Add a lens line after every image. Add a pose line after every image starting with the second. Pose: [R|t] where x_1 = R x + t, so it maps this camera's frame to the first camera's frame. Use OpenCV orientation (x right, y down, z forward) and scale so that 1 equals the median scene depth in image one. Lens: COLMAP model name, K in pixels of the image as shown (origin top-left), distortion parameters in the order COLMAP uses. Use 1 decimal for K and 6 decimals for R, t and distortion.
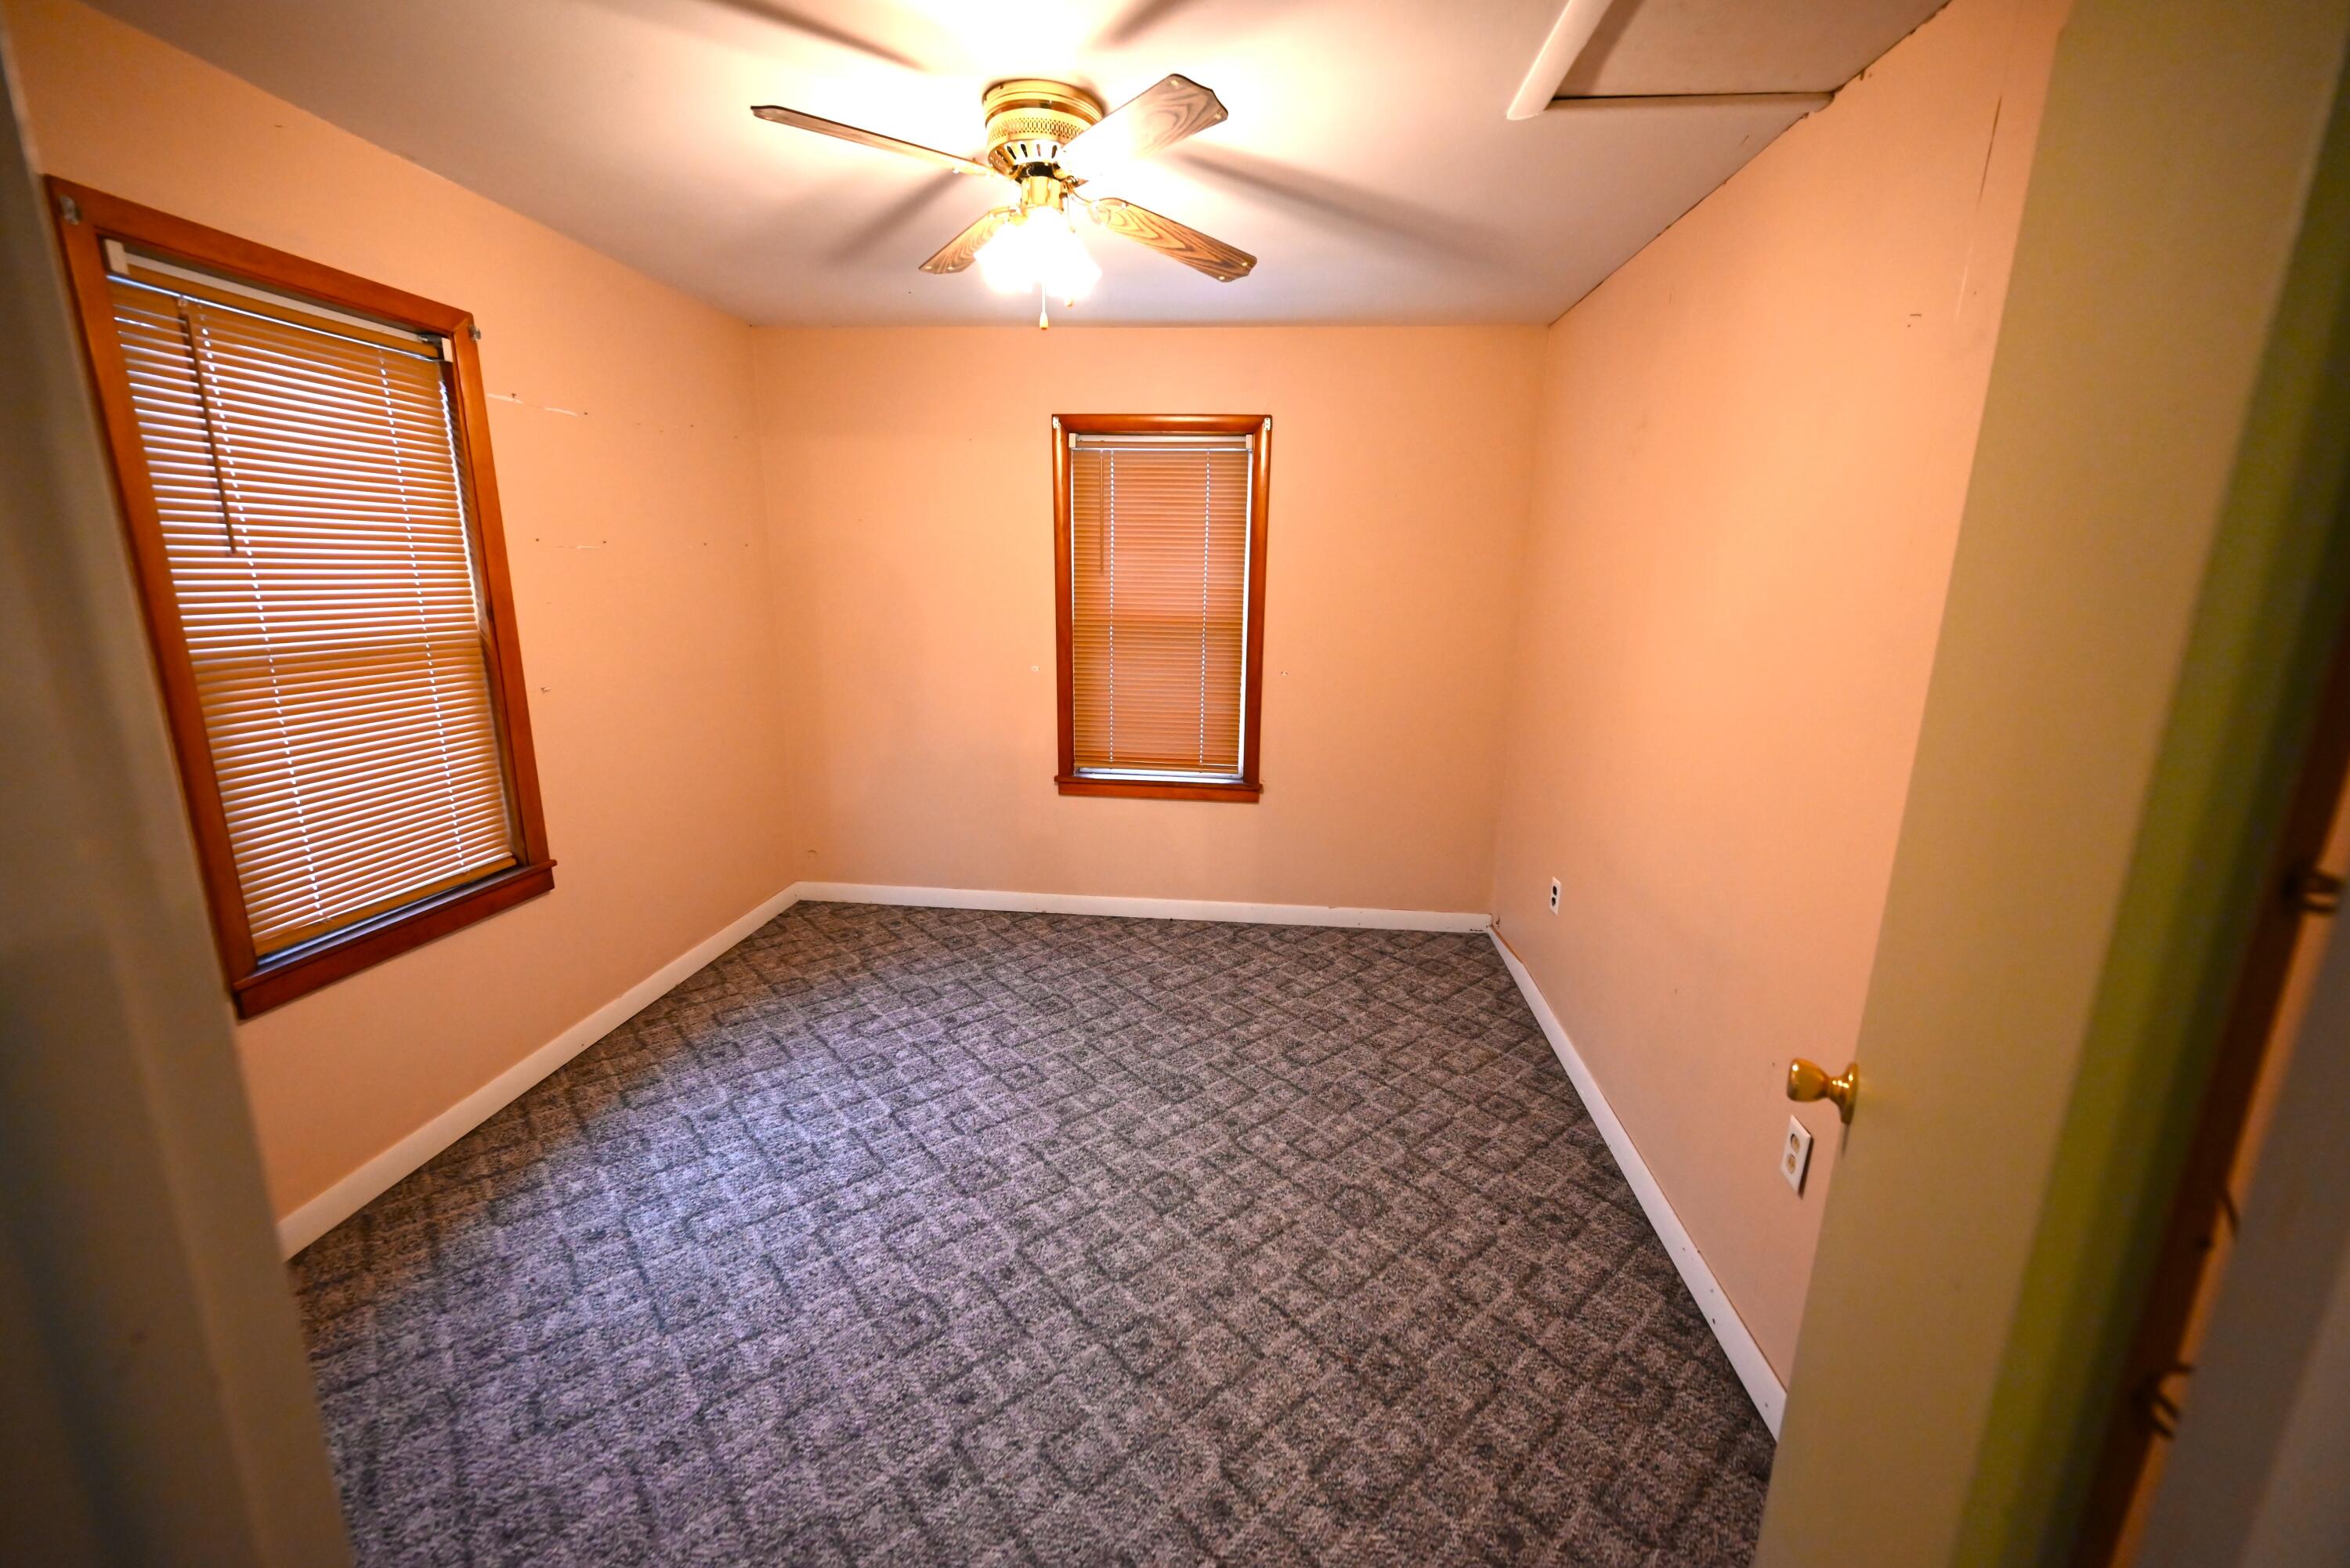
lens RADIAL K [[918.4, 0, 1180.4], [0, 918.4, 783.1], [0, 0, 1]] dist [-0.000920, -0.000273]
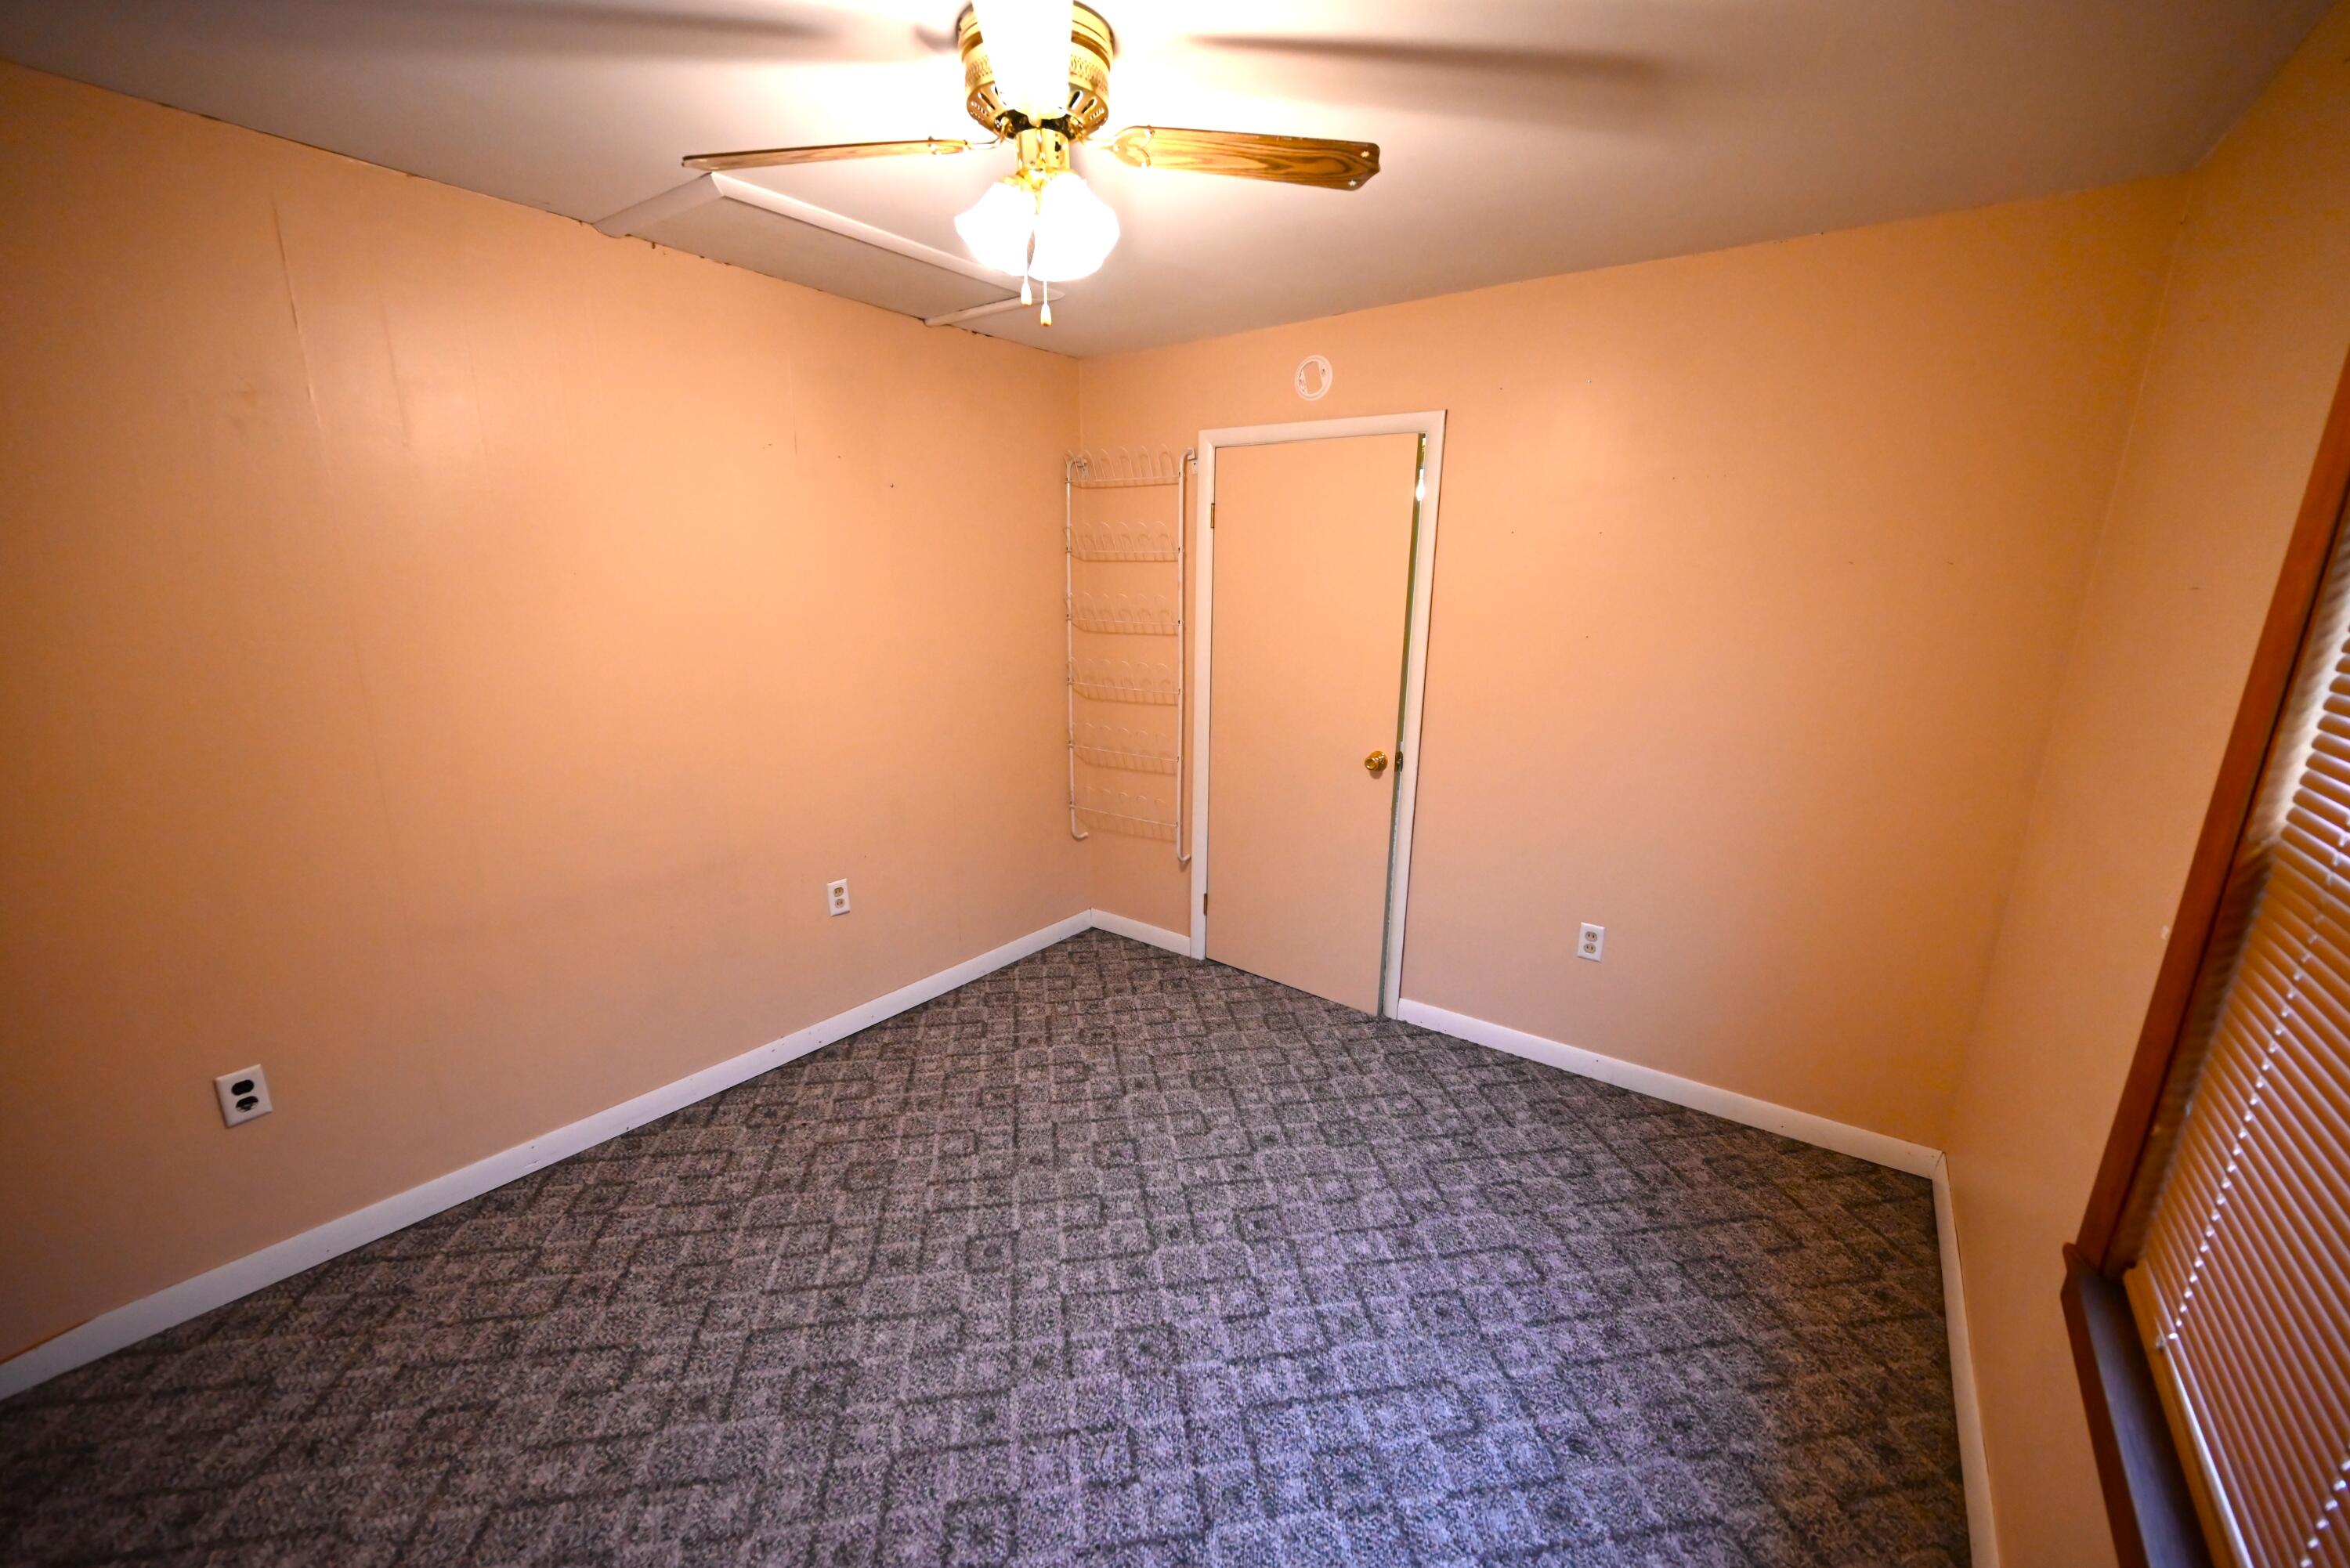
lens RADIAL K [[918.4, 0, 1180.4], [0, 918.4, 783.1], [0, 0, 1]] dist [-0.000920, -0.000273]
pose [[-0.851180, -0.155769, 0.501227, -0.657104], [0.088338, 0.898811, 0.429343, -0.436961], [-0.517387, 0.409726, -0.751289, 1.573801]]
